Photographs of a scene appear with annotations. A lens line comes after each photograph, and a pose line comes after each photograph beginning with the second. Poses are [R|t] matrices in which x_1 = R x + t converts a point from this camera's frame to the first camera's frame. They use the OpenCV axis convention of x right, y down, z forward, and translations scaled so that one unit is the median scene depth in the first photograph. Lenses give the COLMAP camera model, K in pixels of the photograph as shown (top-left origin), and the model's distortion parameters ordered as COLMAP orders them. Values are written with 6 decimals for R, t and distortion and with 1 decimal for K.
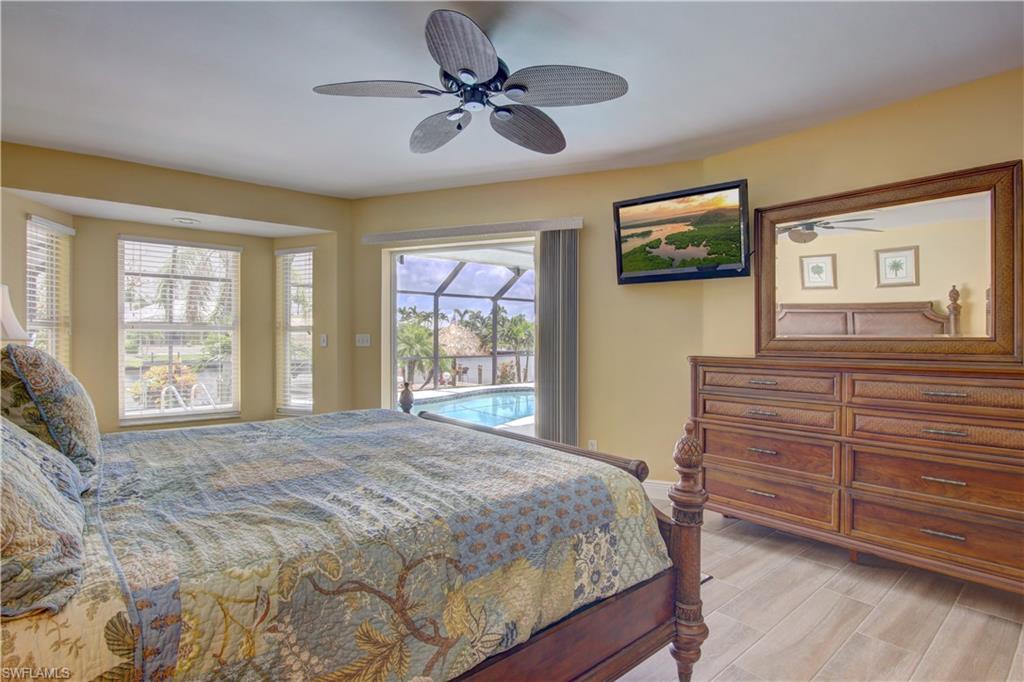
lens RADIAL K [[501.9, 0, 512.0], [0, 501.9, 341.0], [0, 0, 1]] dist [-0.021308, -0.000192]
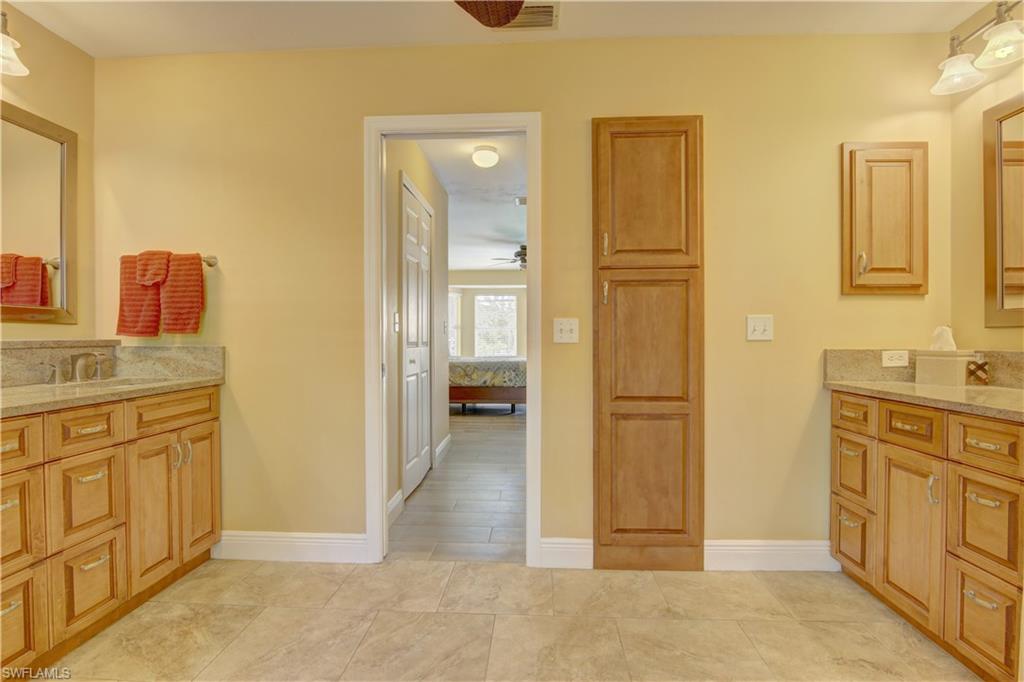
lens RADIAL K [[501.9, 0, 512.0], [0, 501.9, 341.0], [0, 0, 1]] dist [-0.021308, -0.000192]
pose [[0.737027, 0.003778, -0.675853, 1.491238], [-0.000143, 0.999985, 0.005435, 0.032998], [0.675863, -0.003909, 0.737017, -1.094102]]
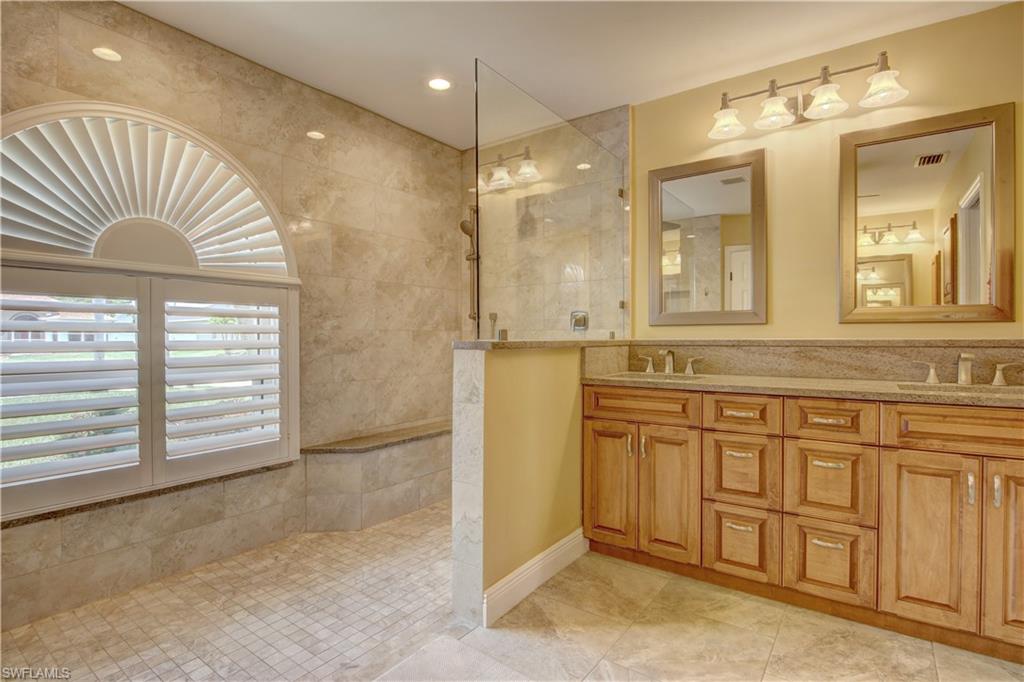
lens RADIAL K [[500.7, 0, 512.0], [0, 500.7, 341.0], [0, 0, 1]] dist [-0.020044, -0.001923]
pose [[-0.967724, 0.000958, -0.252009, 1.304630], [-0.001344, 0.999959, 0.008962, 0.032761], [0.252007, 0.009011, -0.967683, -0.538256]]
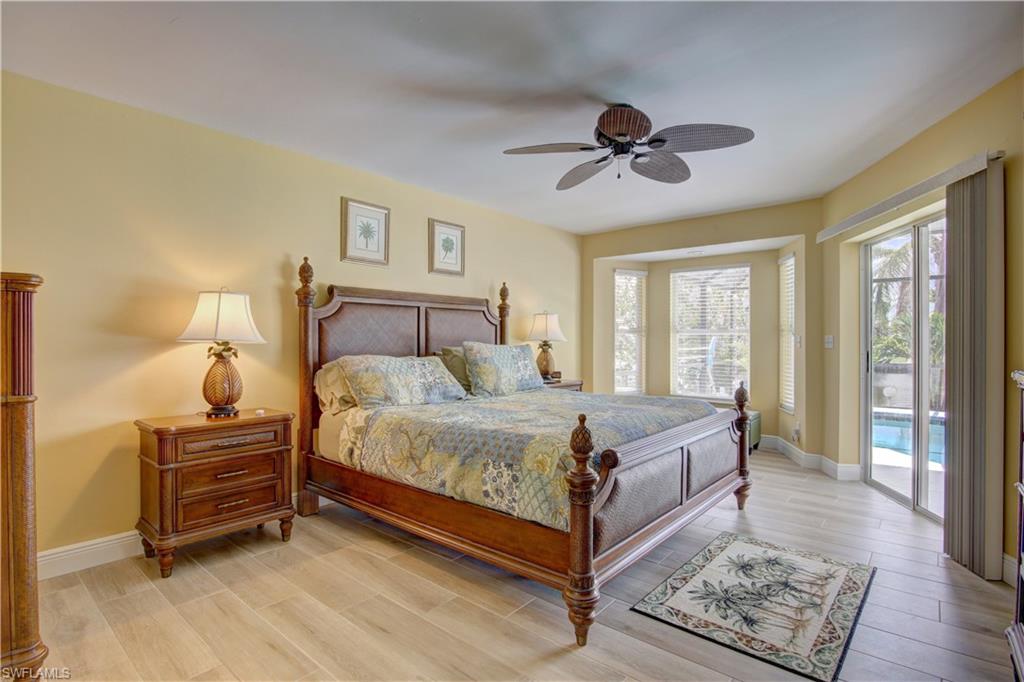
lens RADIAL K [[500.7, 0, 512.0], [0, 500.7, 341.0], [0, 0, 1]] dist [-0.020044, -0.001923]
pose [[0.172707, 0.000883, -0.984973, 0.755070], [-0.002509, 0.999997, 0.000456, -0.001320], [0.984970, 0.002393, 0.172709, 0.339178]]
